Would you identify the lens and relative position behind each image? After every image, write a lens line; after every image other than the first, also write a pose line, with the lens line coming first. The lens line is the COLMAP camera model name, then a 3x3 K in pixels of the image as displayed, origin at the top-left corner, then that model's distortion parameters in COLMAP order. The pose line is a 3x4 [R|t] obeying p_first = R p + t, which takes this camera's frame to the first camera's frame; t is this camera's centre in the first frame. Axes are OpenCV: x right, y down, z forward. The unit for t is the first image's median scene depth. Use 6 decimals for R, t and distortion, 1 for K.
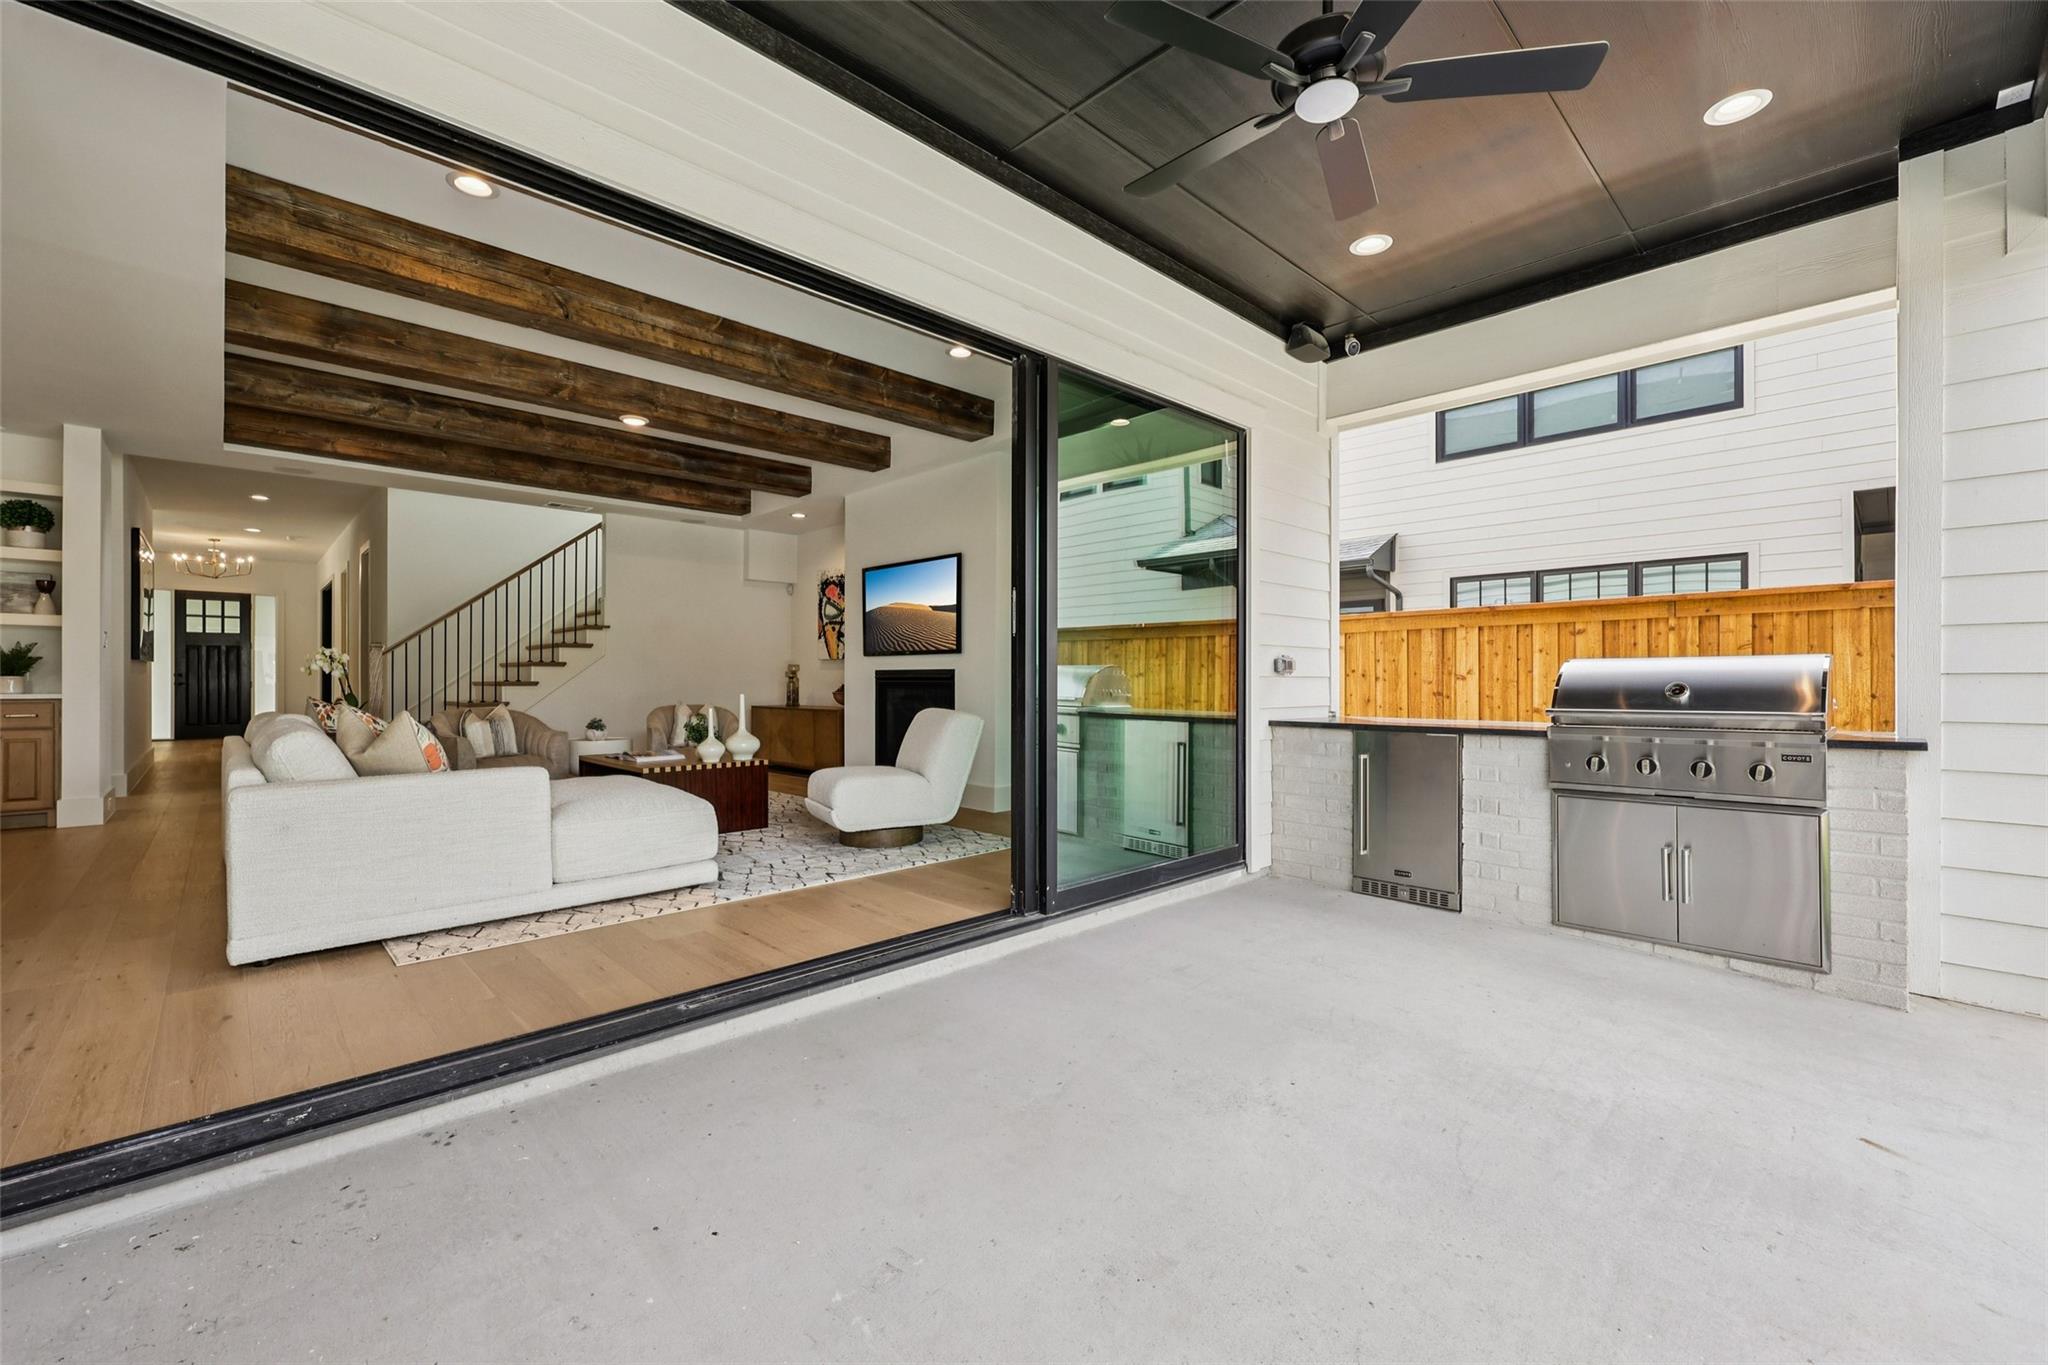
lens RADIAL K [[841.8, 0, 1032.3], [0, 841.8, 677.8], [0, 0, 1]] dist [0.004358, -0.000873]
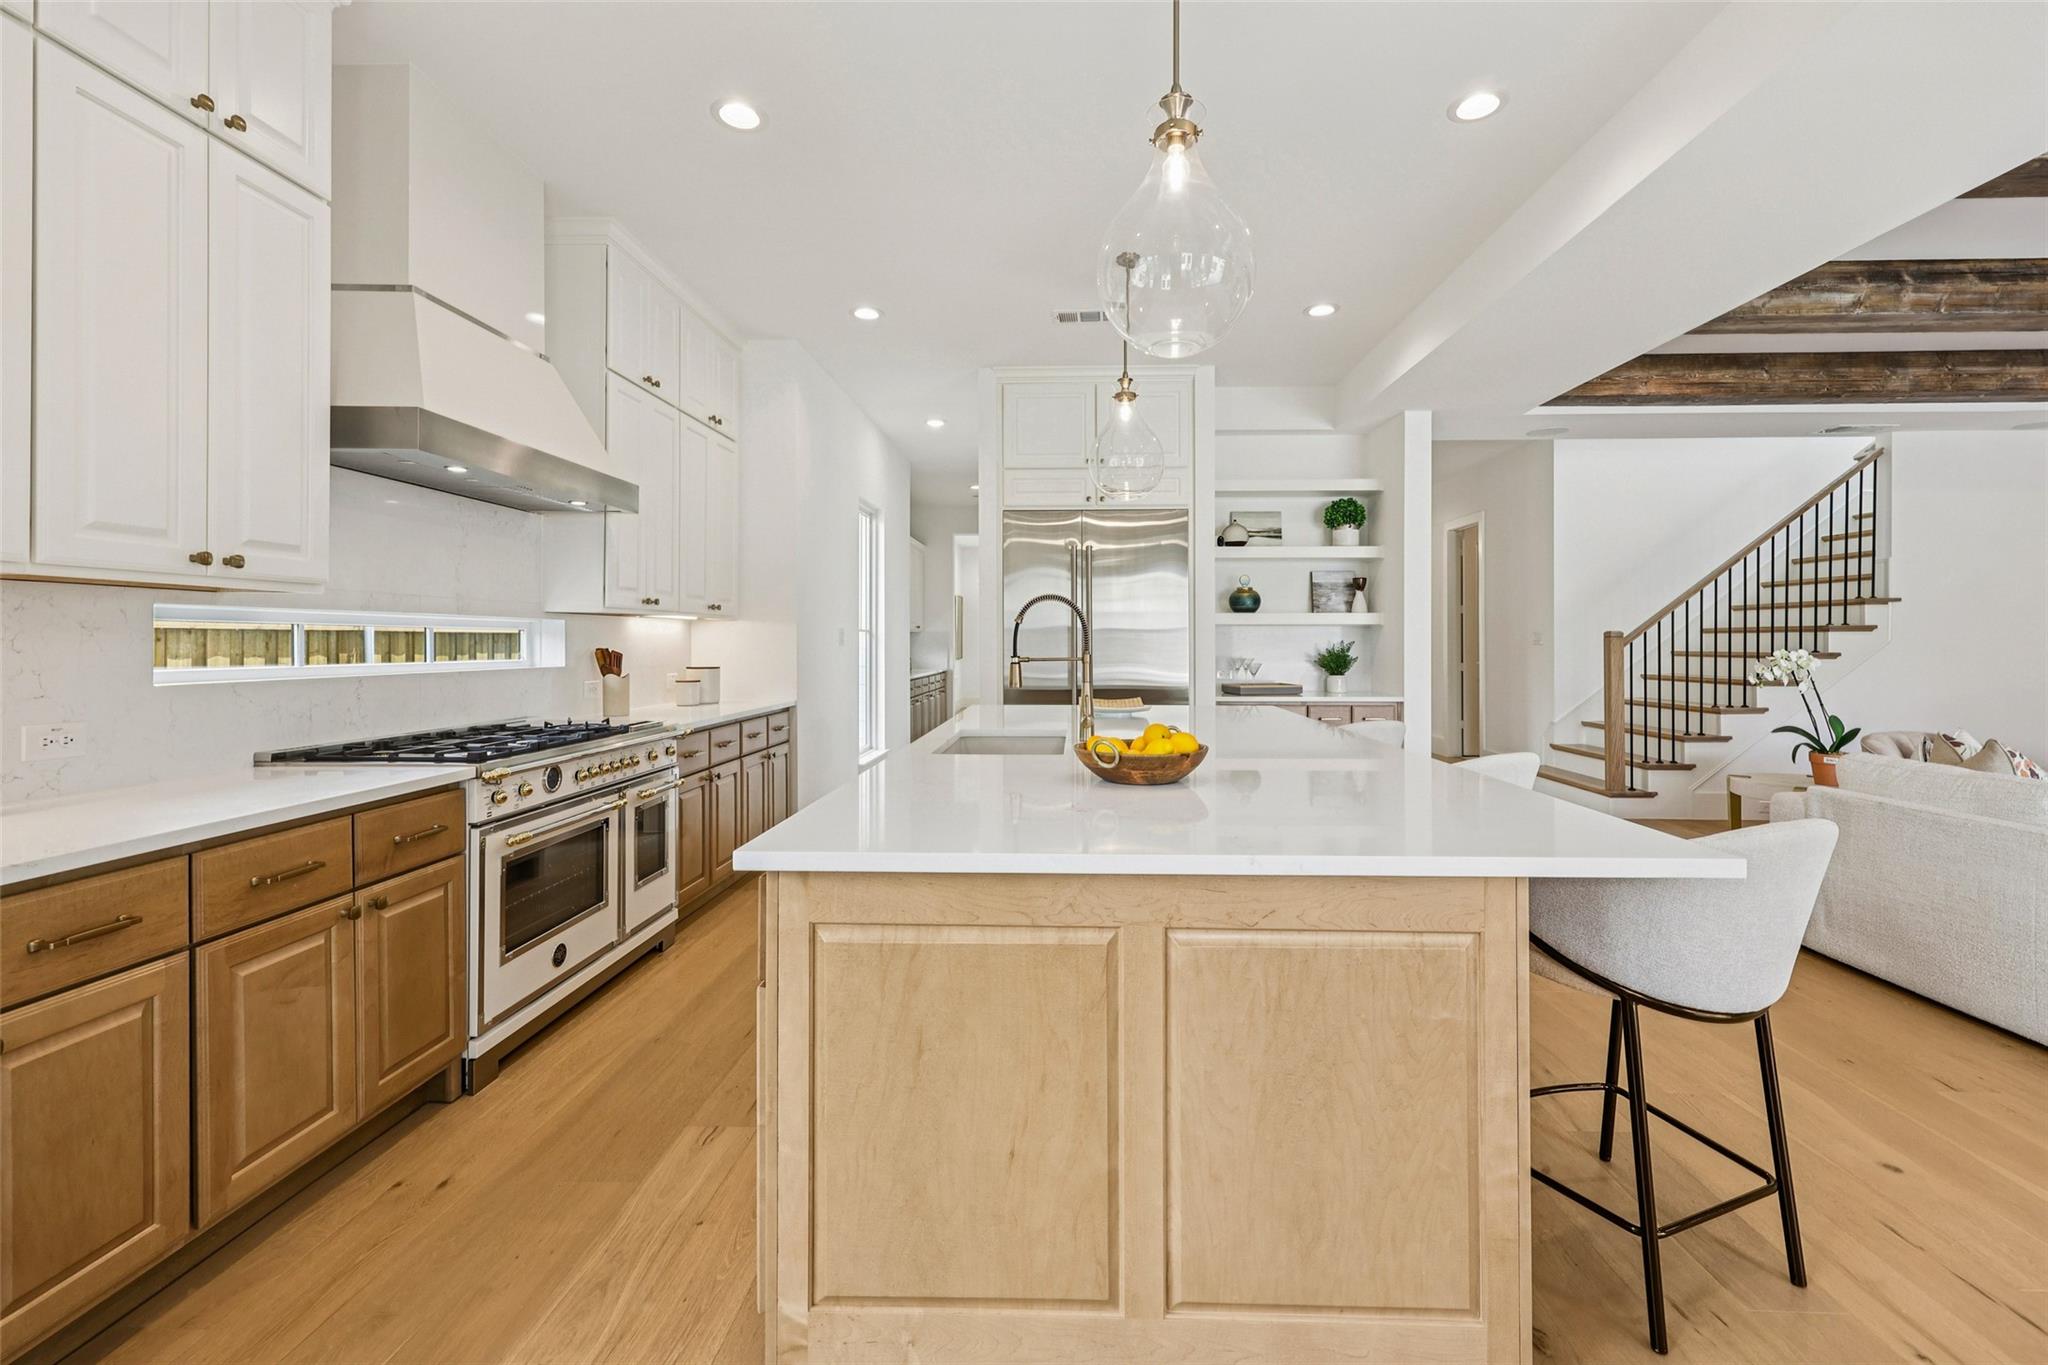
lens RADIAL K [[841.8, 0, 1043.2], [0, 841.8, 637.1], [0, 0, 1]] dist [0.004358, -0.000873]
pose [[0.700261, -0.003137, -0.713880, -0.518873], [0.004236, 0.999991, -0.000240, -0.034069], [0.713875, -0.002856, 0.700268, 0.035496]]
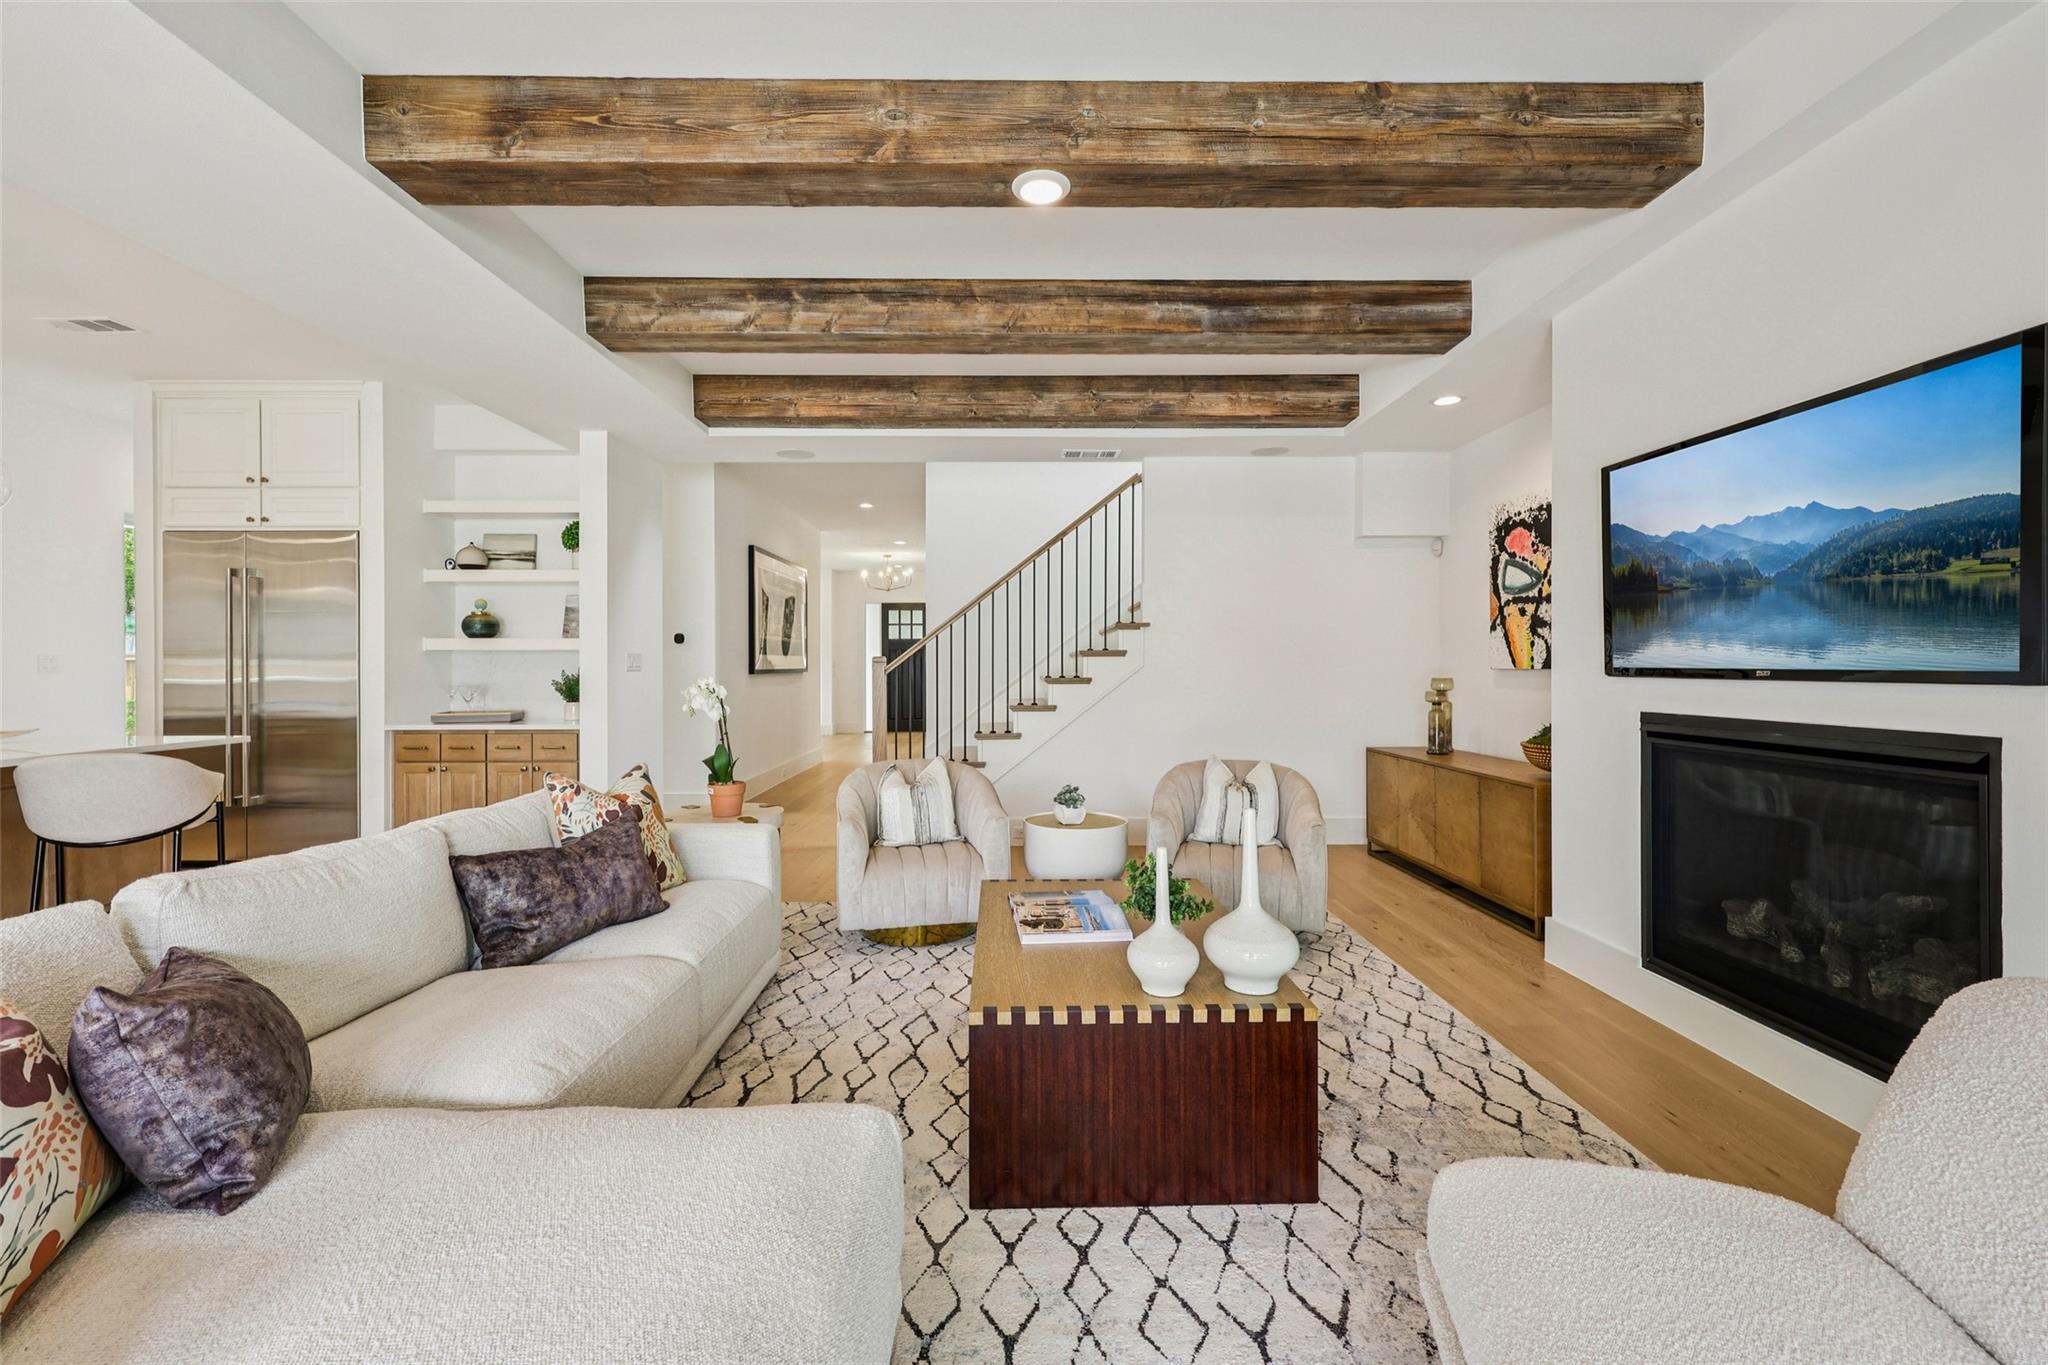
lens RADIAL K [[841.8, 0, 1027.4], [0, 841.8, 667.0], [0, 0, 1]] dist [0.004358, -0.000873]
pose [[0.725316, -0.000825, -0.688416, -0.110836], [0.005145, 0.999978, 0.004222, -0.030930], [0.688397, -0.006604, 0.725304, 0.458204]]
